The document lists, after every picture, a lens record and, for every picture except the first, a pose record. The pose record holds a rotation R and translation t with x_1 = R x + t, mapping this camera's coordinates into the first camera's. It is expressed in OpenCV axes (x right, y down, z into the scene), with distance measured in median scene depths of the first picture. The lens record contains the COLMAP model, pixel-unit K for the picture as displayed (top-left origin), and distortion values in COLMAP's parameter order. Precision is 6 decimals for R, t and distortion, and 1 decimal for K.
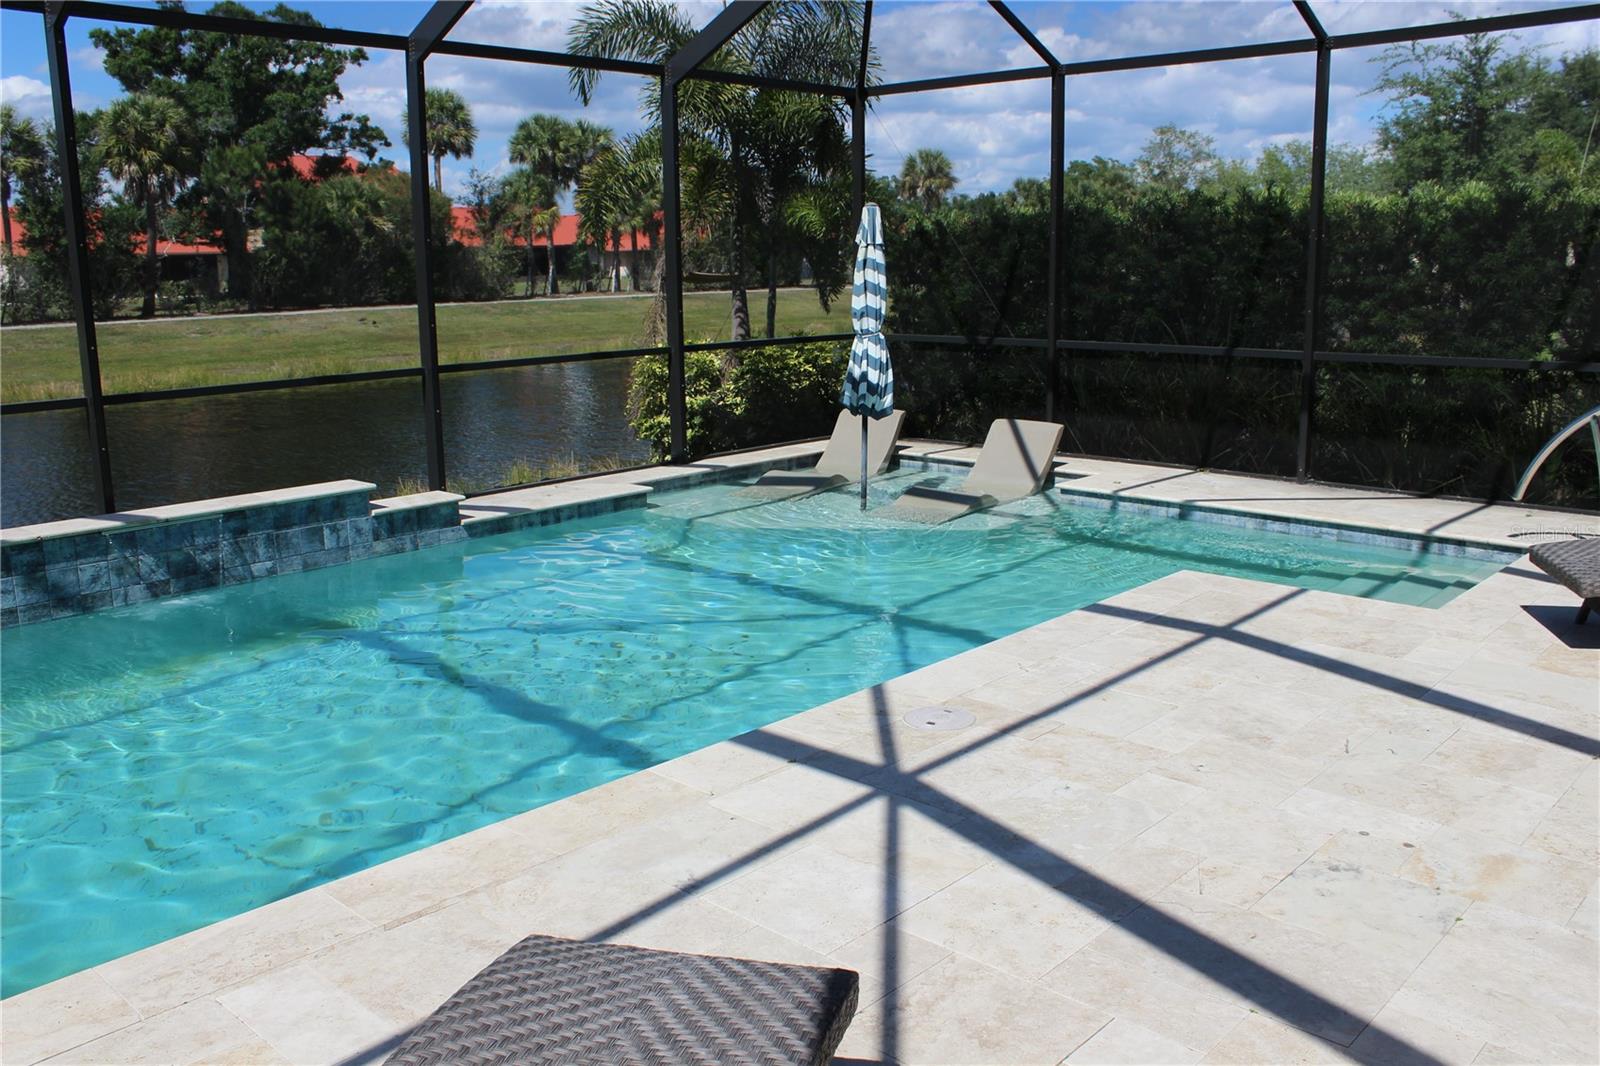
lens RADIAL K [[1331.4, 0, 808.8], [0, 1331.4, 538.6], [0, 0, 1]] dist [-0.134304, 0.098441]
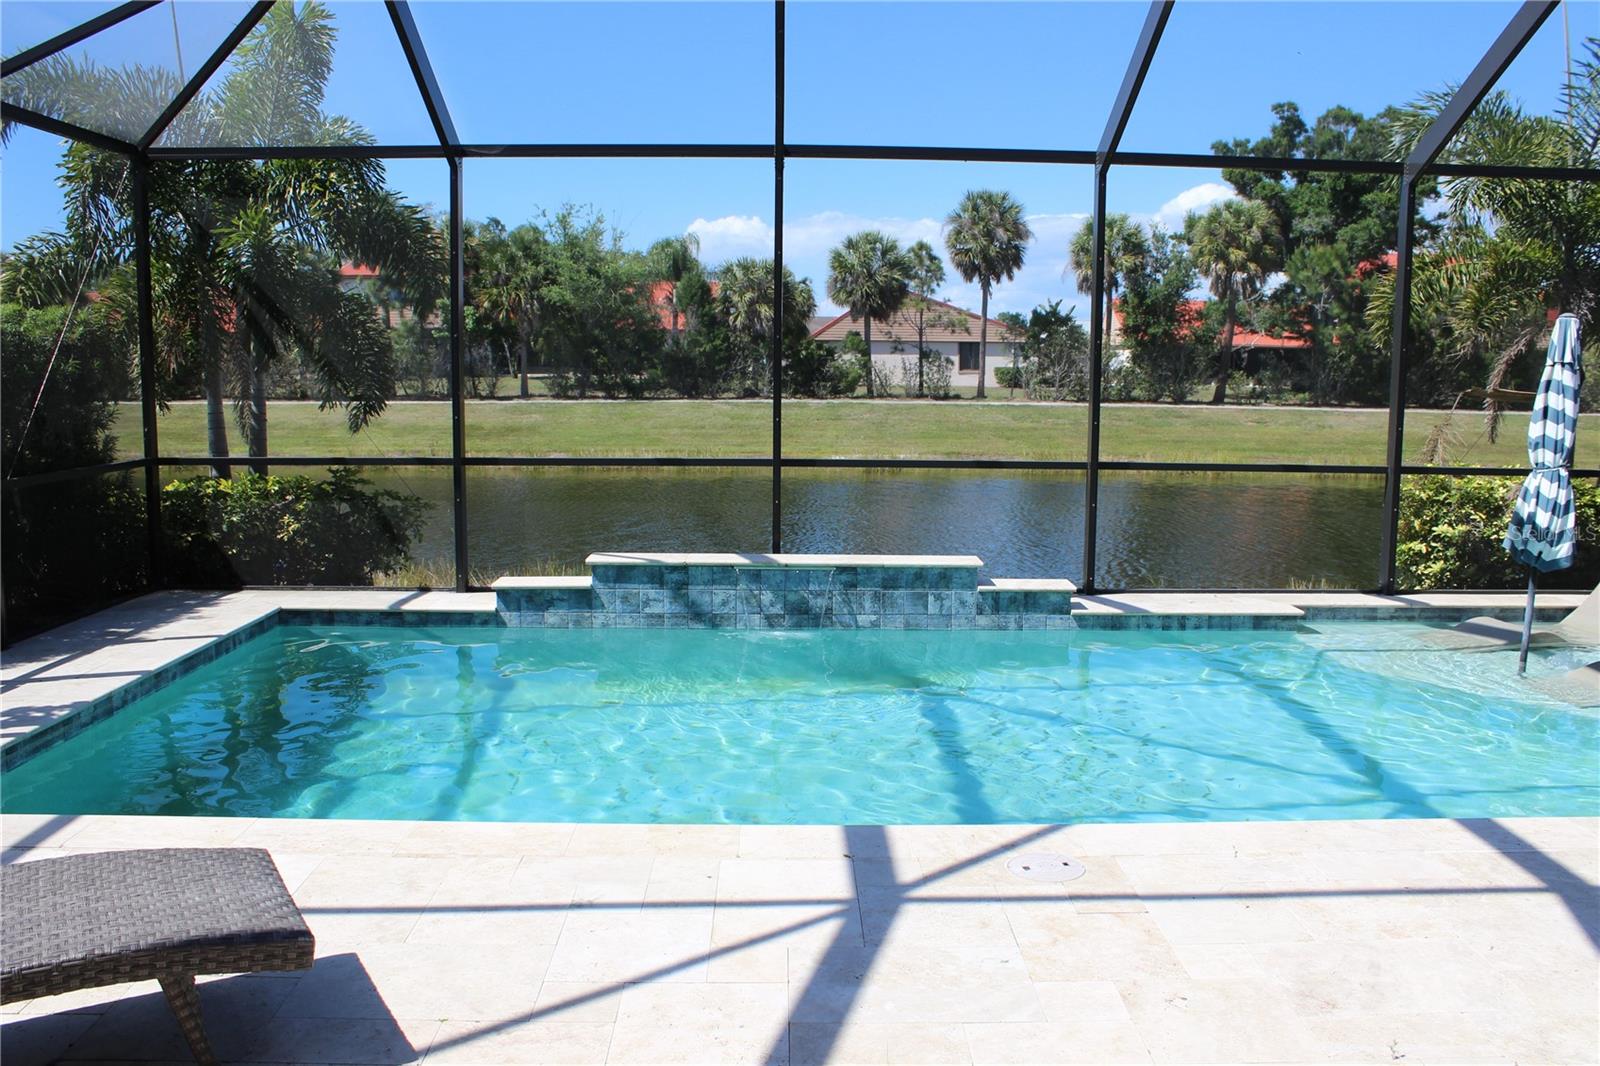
lens RADIAL K [[1331.4, 0, 810.2], [0, 1331.4, 538.6], [0, 0, 1]] dist [-0.134304, 0.098441]
pose [[0.707595, 0.118114, -0.696677, 0.292482], [-0.168125, 0.985759, -0.003634, -0.029283], [0.686326, 0.119700, 0.717376, 0.099808]]
